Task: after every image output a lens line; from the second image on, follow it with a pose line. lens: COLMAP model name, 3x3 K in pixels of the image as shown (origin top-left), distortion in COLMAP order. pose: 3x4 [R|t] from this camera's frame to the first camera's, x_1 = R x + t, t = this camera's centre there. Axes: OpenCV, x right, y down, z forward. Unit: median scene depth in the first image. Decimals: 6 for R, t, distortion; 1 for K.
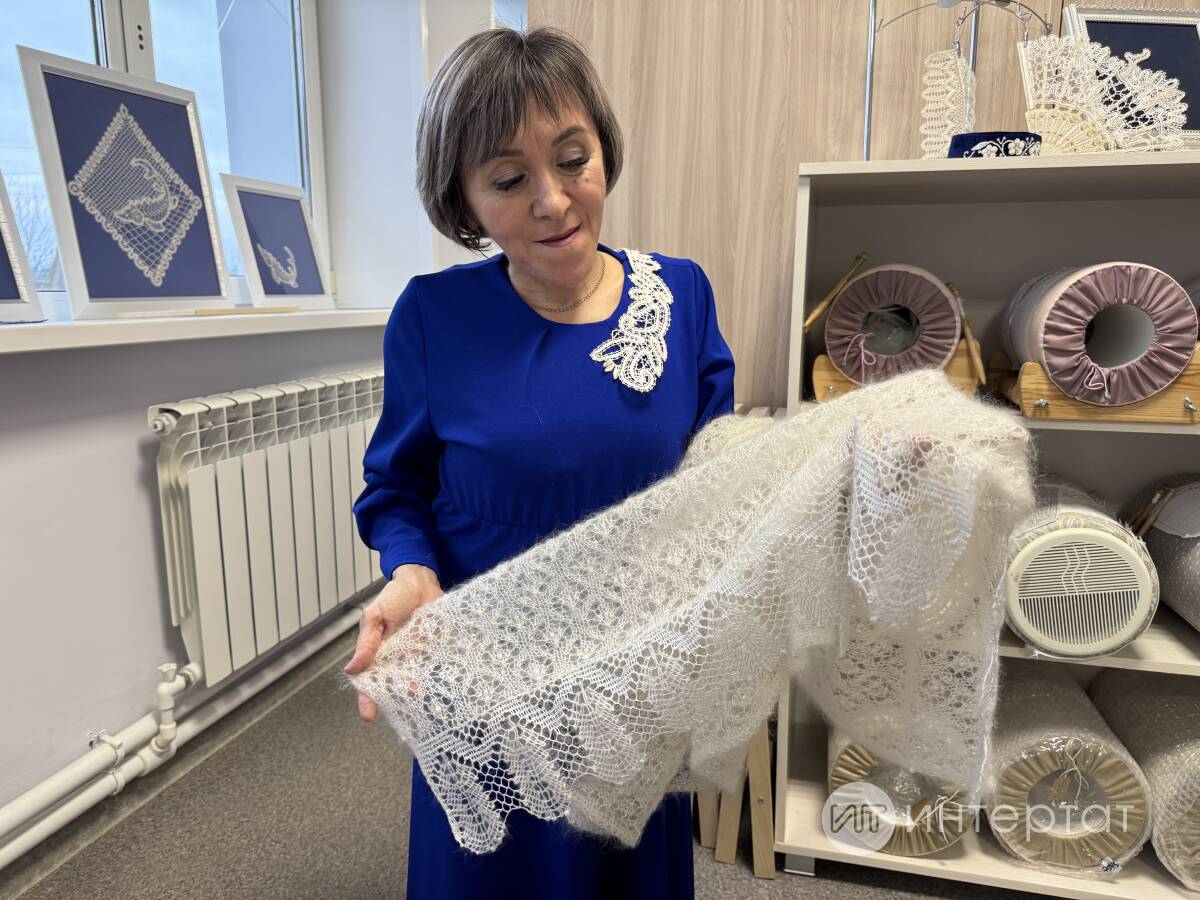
lens RADIAL K [[848.7, 0, 601.4], [0, 848.7, 450.2], [0, 0, 1]] dist [0.000759, -0.005898]
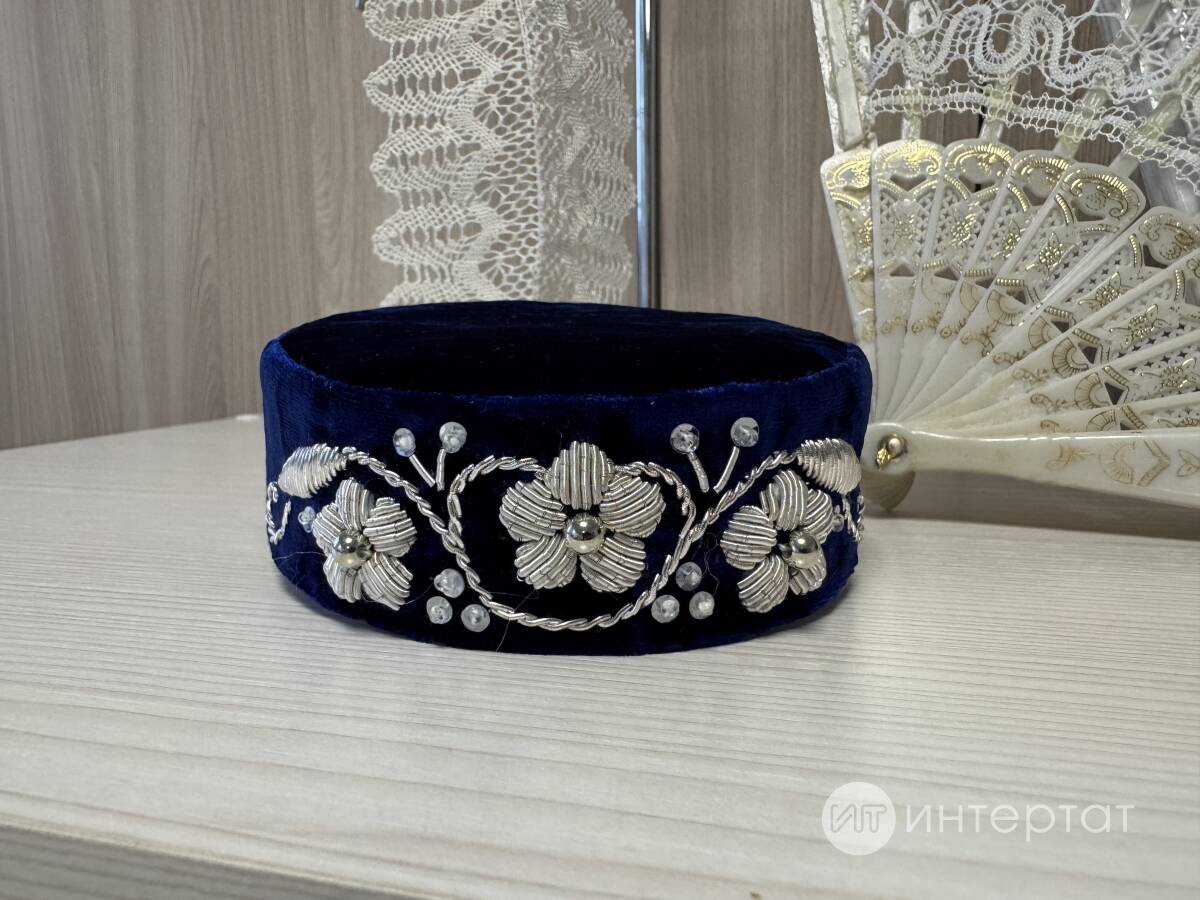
lens RADIAL K [[848.7, 0, 546.0], [0, 848.7, 448.8], [0, 0, 1]] dist [0.000759, -0.005898]
pose [[0.999865, -0.014373, -0.007969, 0.439647], [0.013949, 0.998606, -0.050898, -0.326392], [0.008689, 0.050780, 0.998672, 0.815780]]
